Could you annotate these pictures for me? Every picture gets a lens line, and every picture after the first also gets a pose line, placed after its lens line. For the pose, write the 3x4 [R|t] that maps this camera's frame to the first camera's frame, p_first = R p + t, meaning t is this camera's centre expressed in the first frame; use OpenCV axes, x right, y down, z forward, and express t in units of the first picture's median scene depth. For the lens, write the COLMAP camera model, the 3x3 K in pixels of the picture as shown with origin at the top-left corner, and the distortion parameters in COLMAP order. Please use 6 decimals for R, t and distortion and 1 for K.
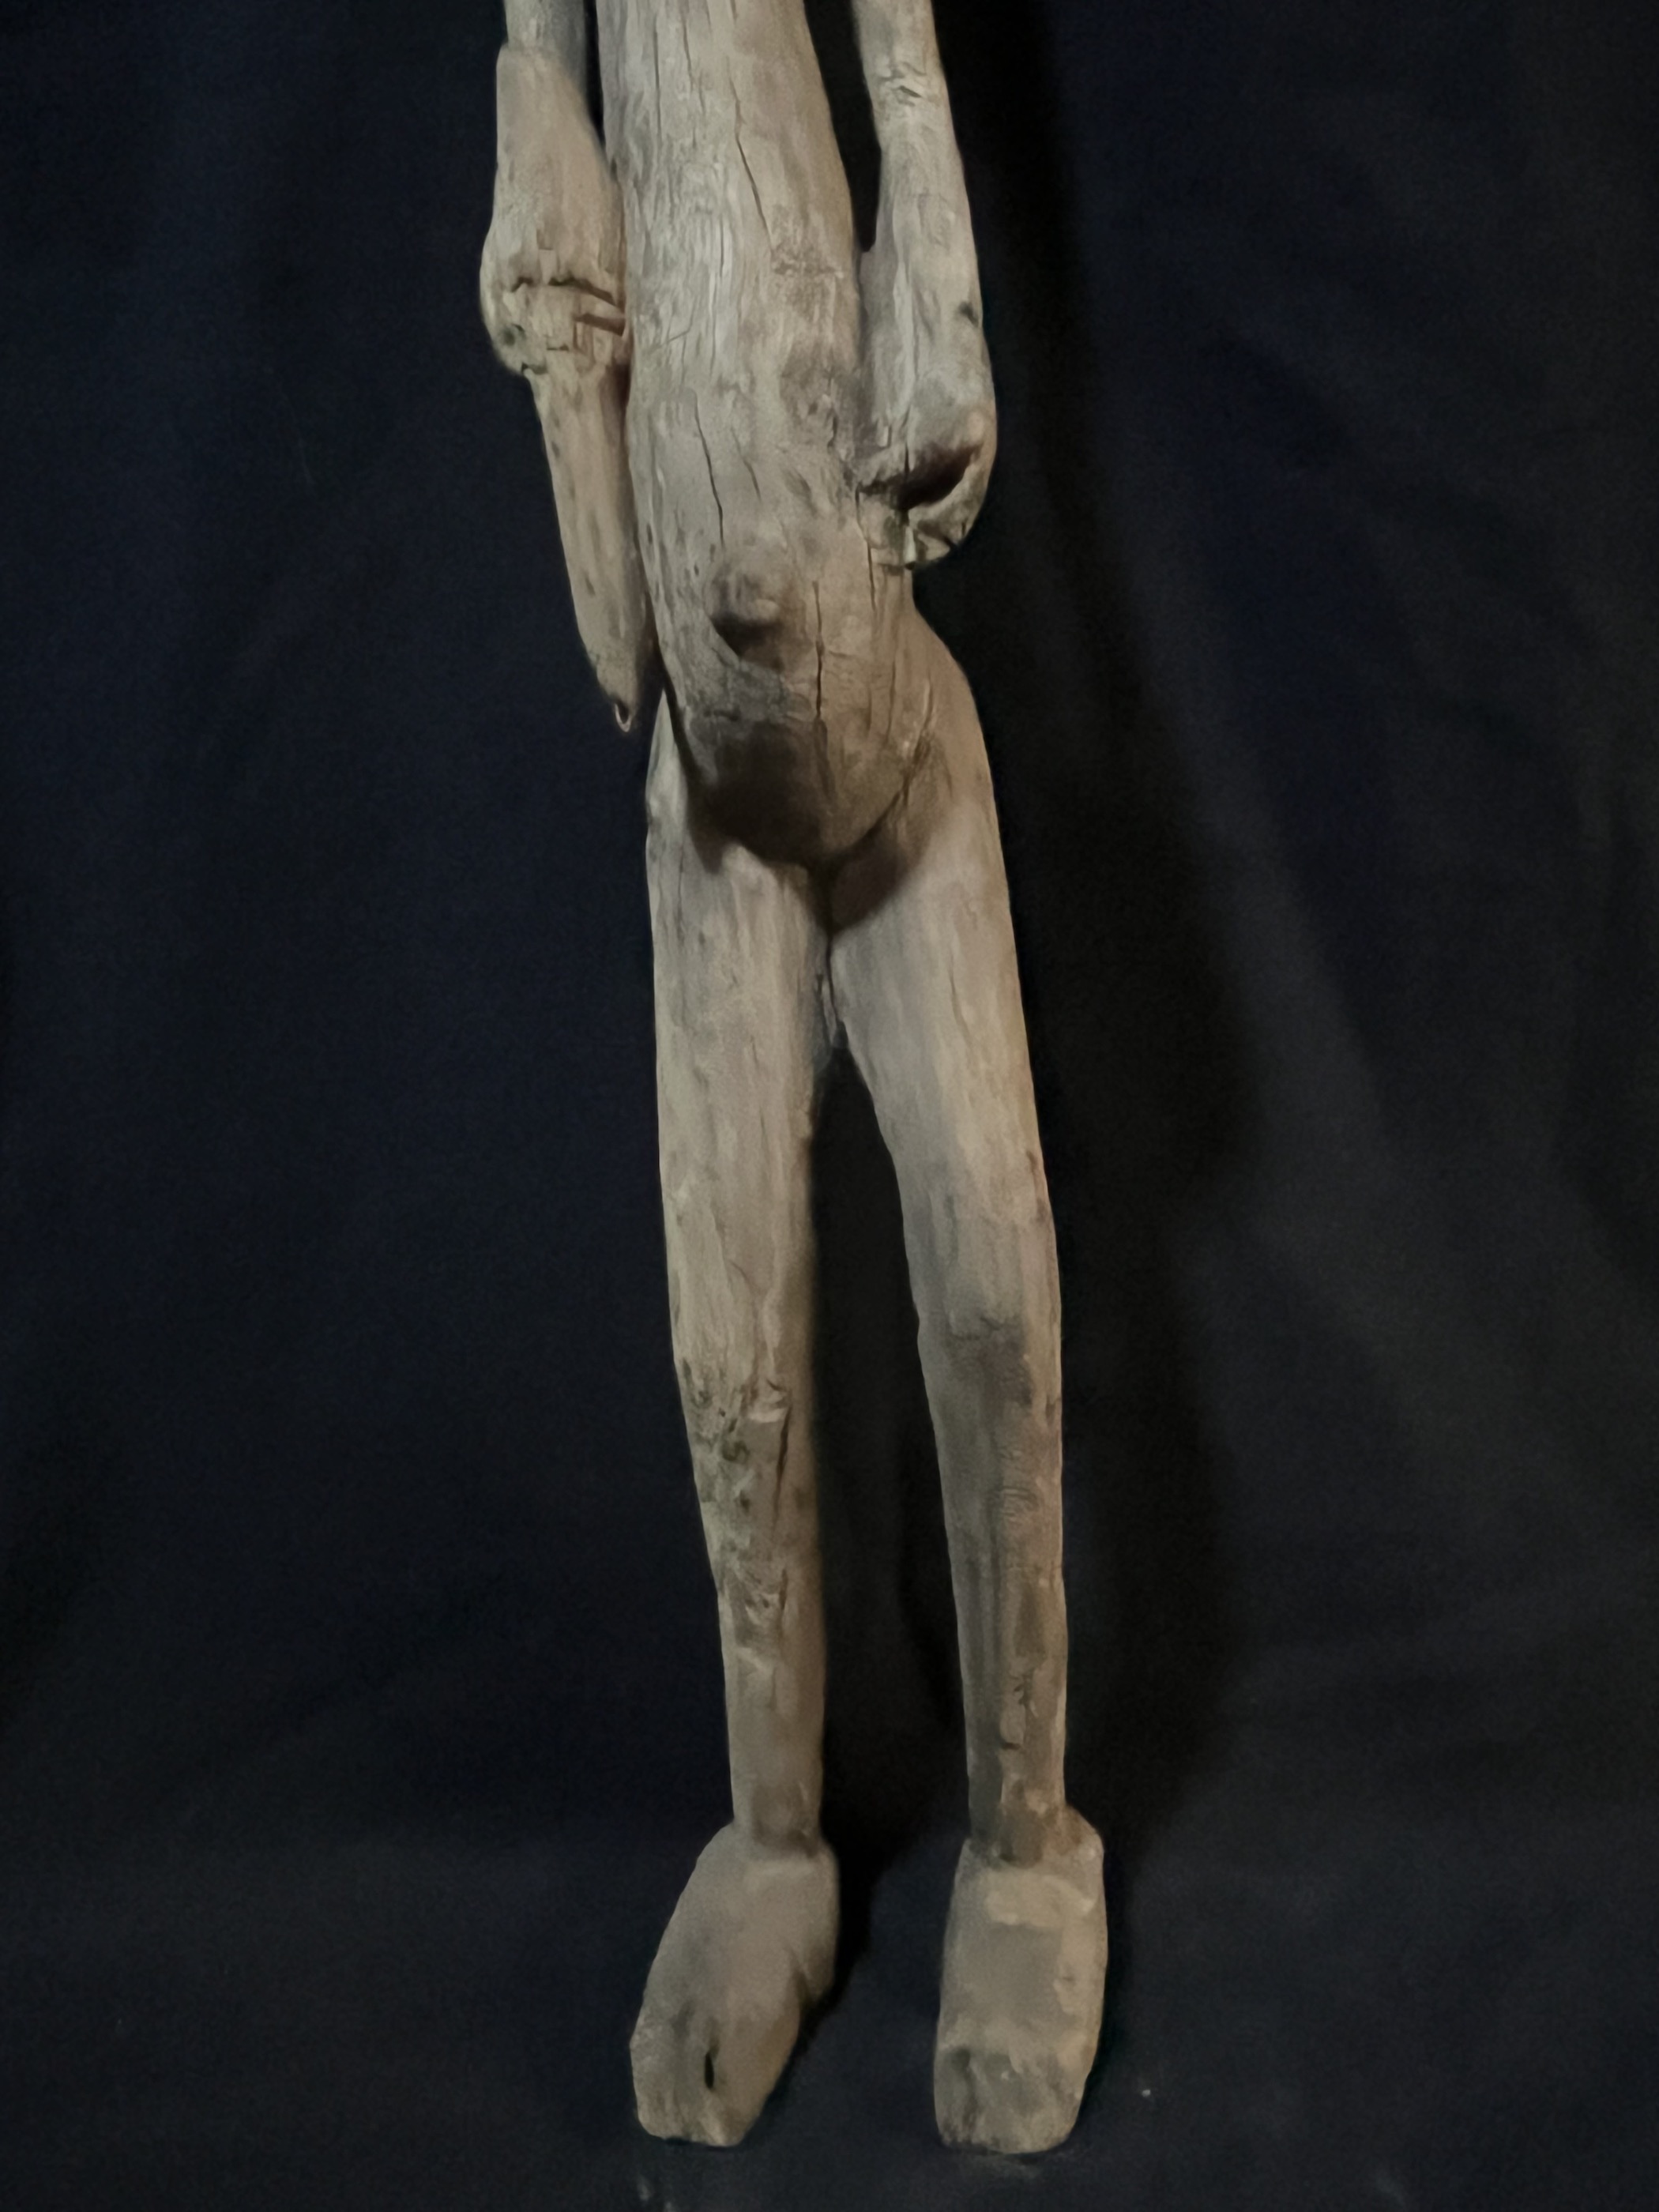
lens RADIAL K [[1605.0, 0, 829.5], [0, 1605.0, 1106.0], [0, 0, 1]] dist [0.001247, -0.001741]
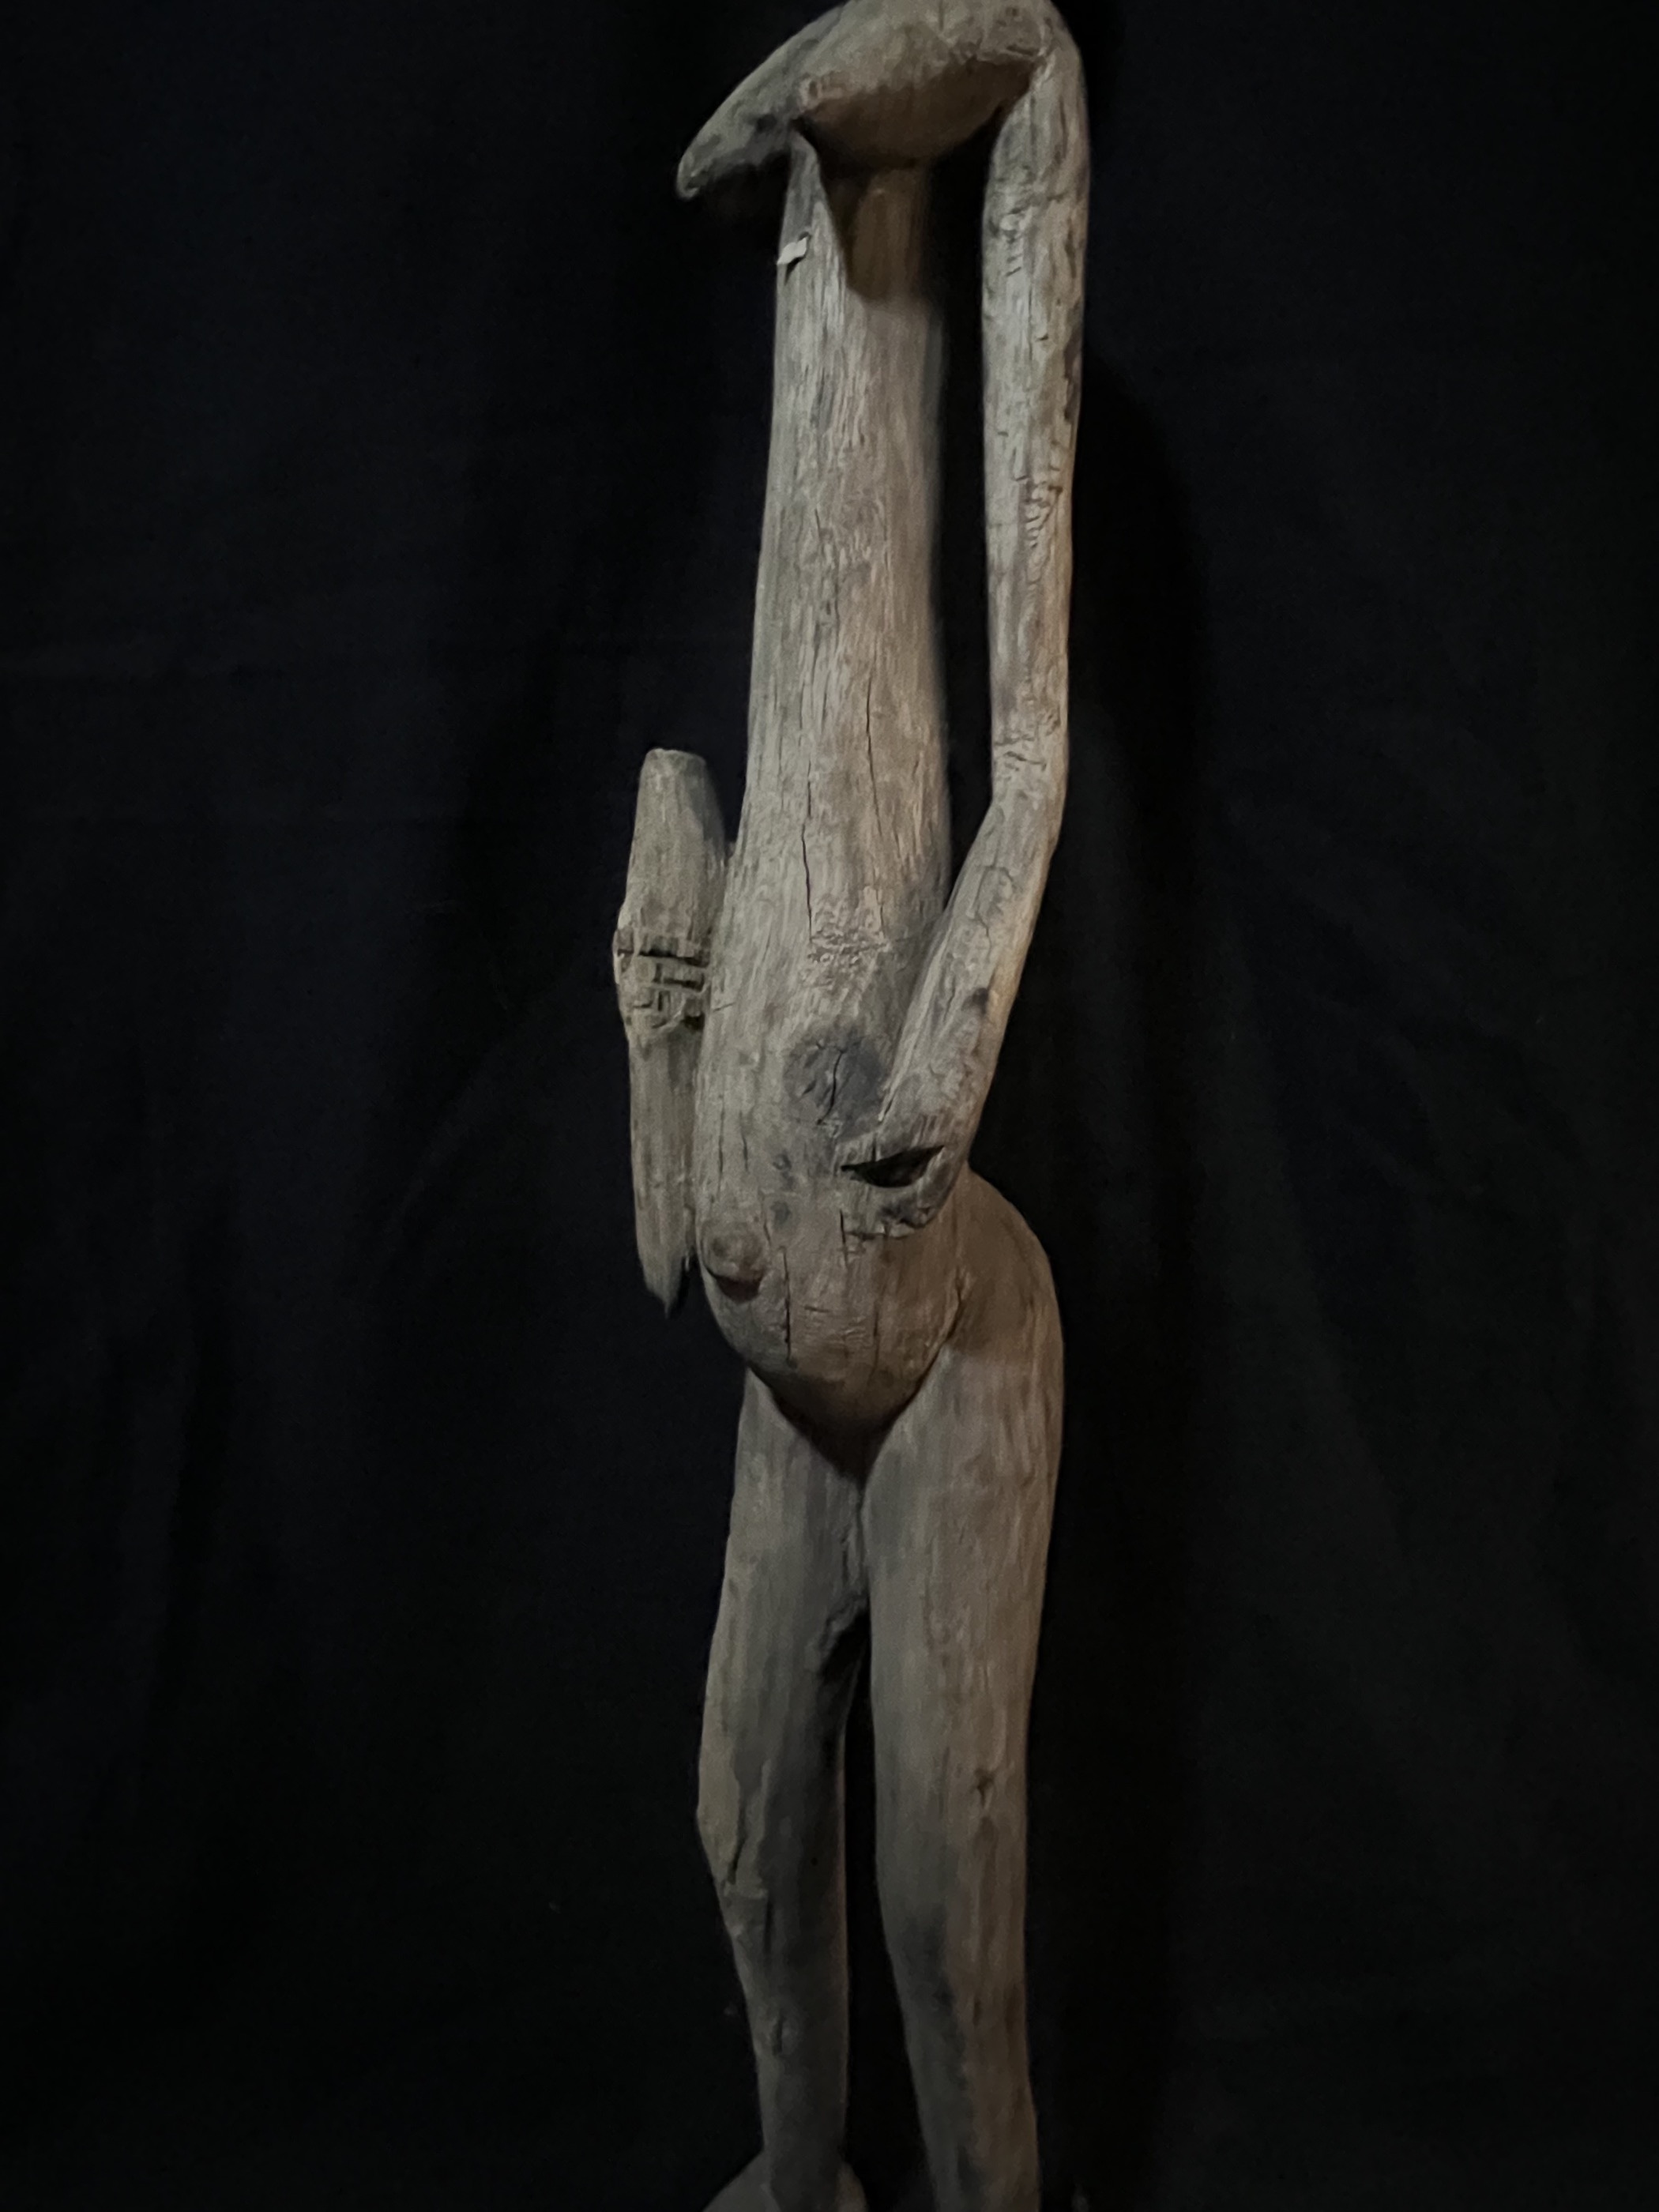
lens RADIAL K [[1274.5, 0, 901.0], [0, 1274.5, 1064.9], [0, 0, 1]] dist [0.003342, 0.000315]
pose [[0.867473, 0.145430, -0.475753, 0.409887], [-0.162849, 0.986640, 0.004667, -0.416518], [0.470076, 0.073427, 0.879566, 0.233071]]
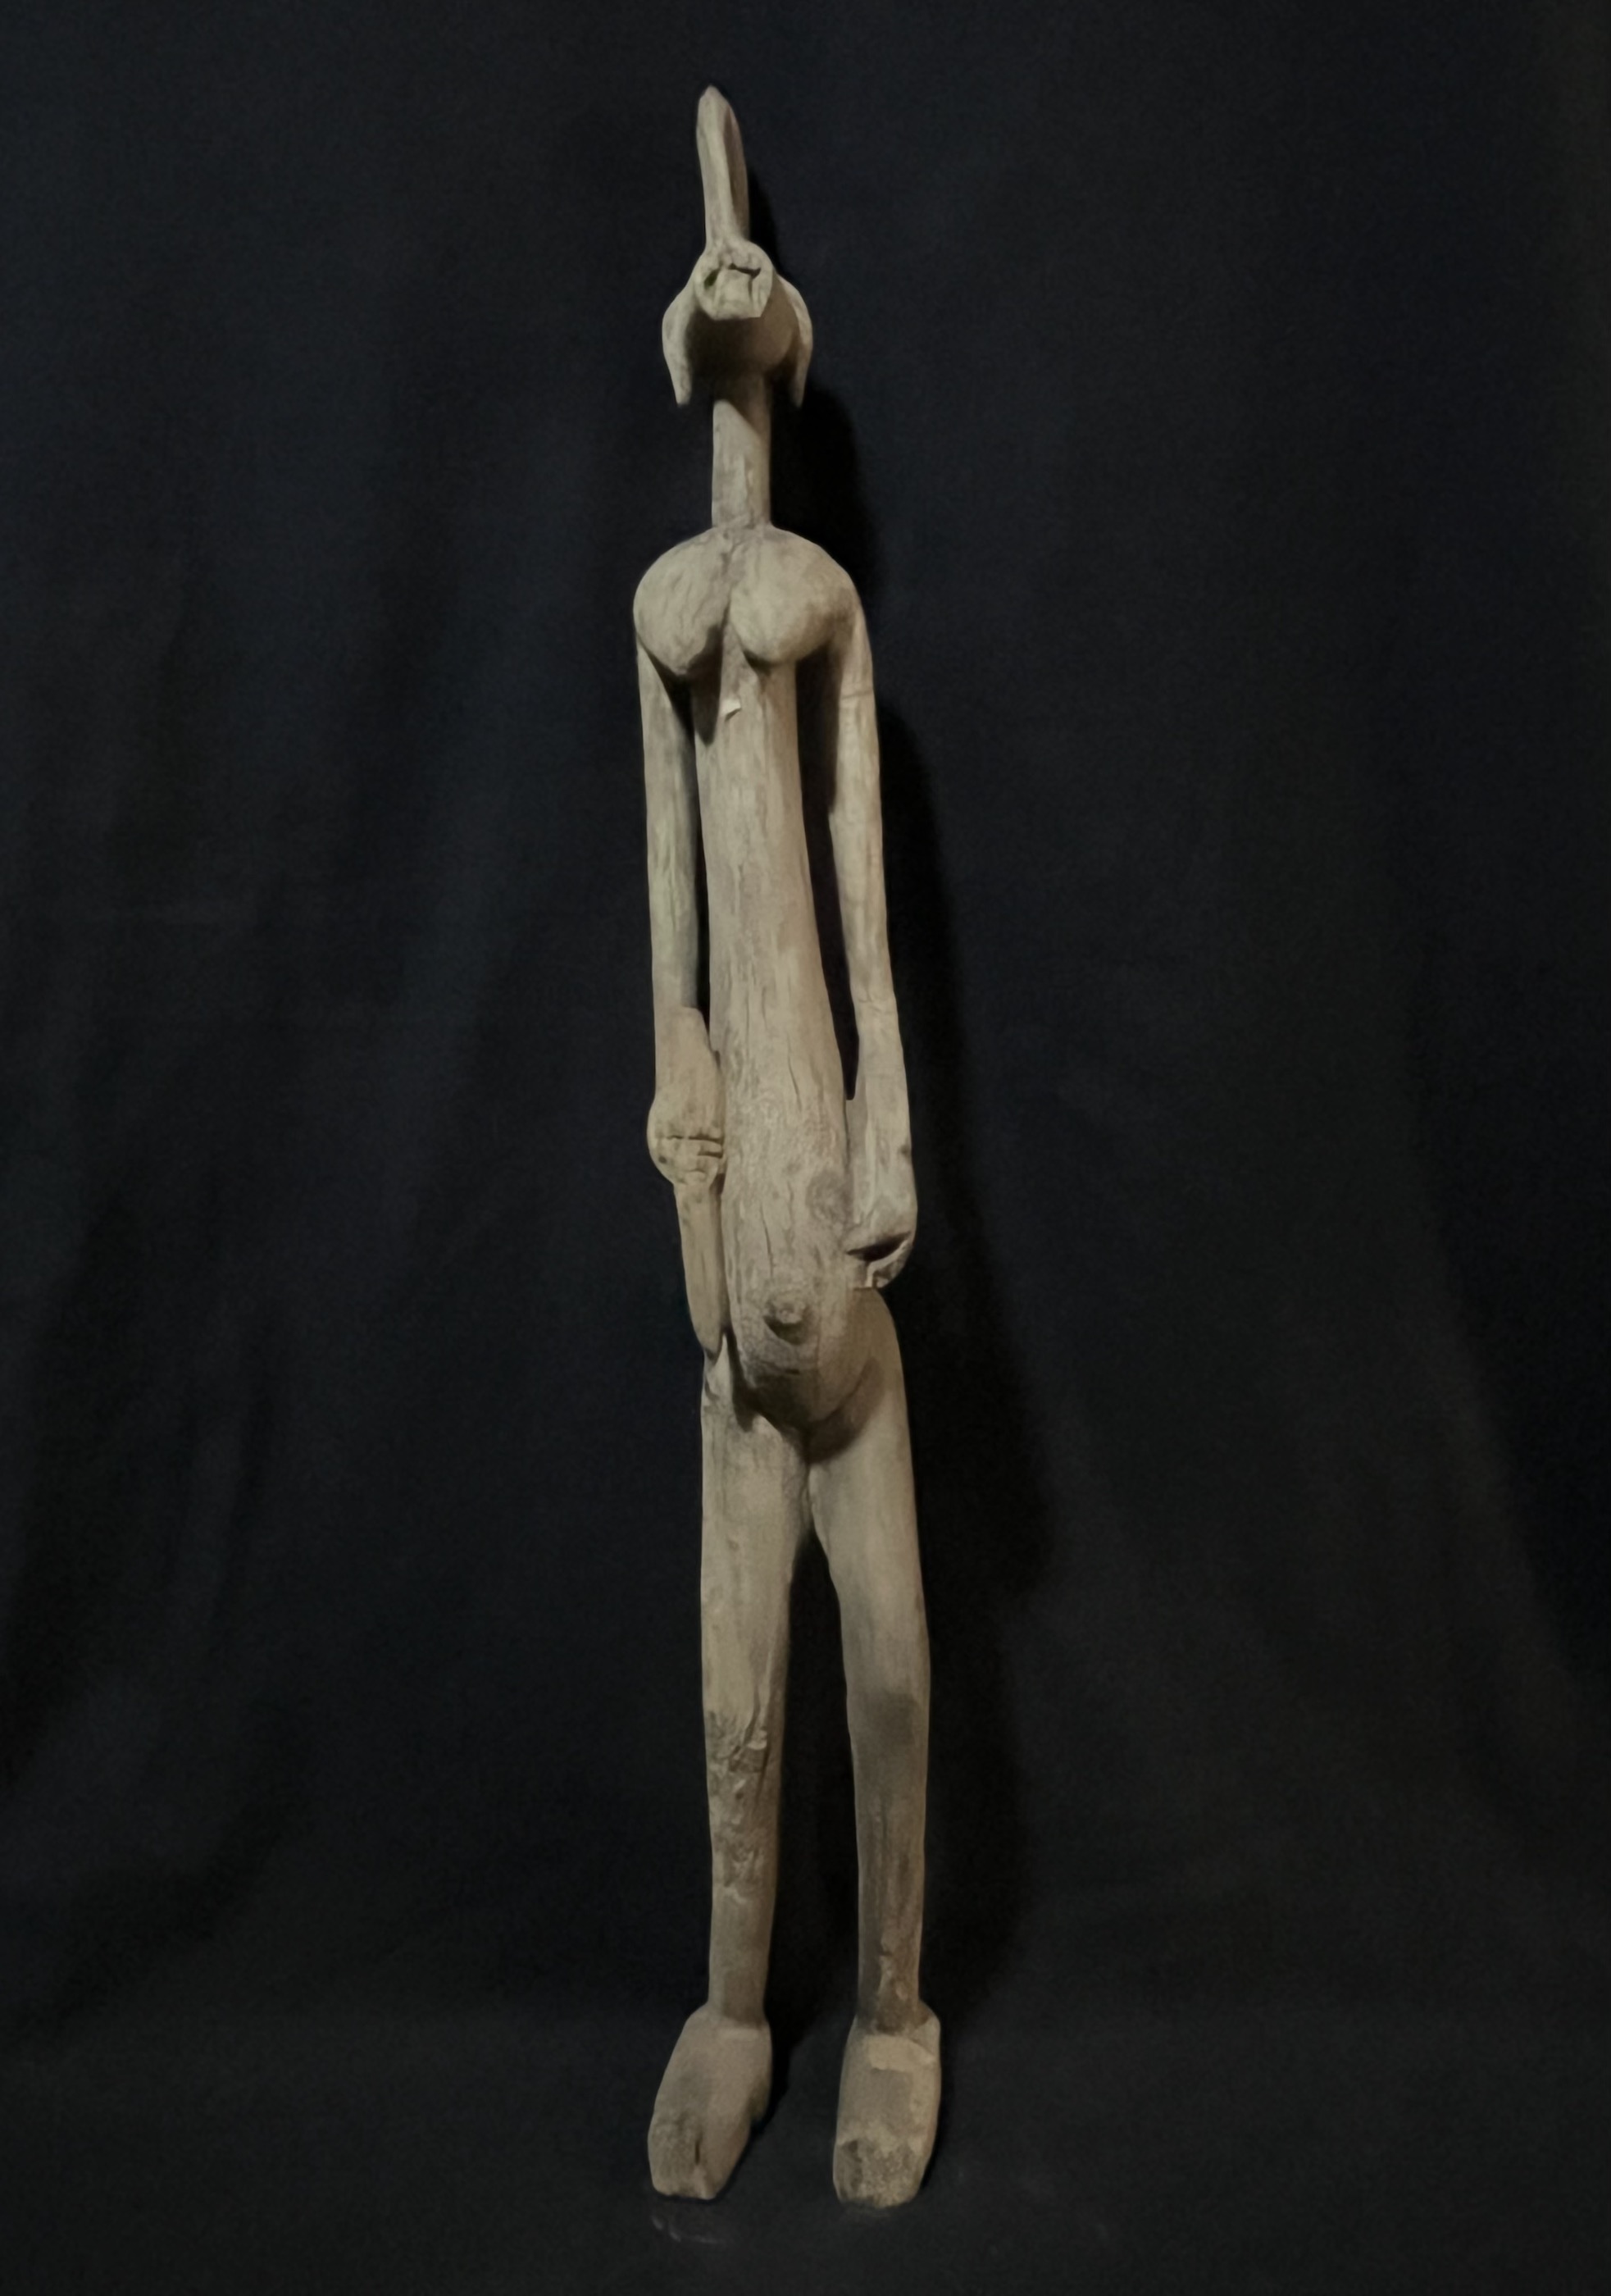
lens RADIAL K [[1740.0, 0, 805.5], [0, 1740.0, 1148.0], [0, 0, 1]] dist [-0.004521, -0.001053]
pose [[0.995639, 0.055152, 0.075246, -0.170160], [-0.047591, 0.993967, -0.098821, -0.270596], [-0.080242, 0.094809, 0.992256, -0.945291]]
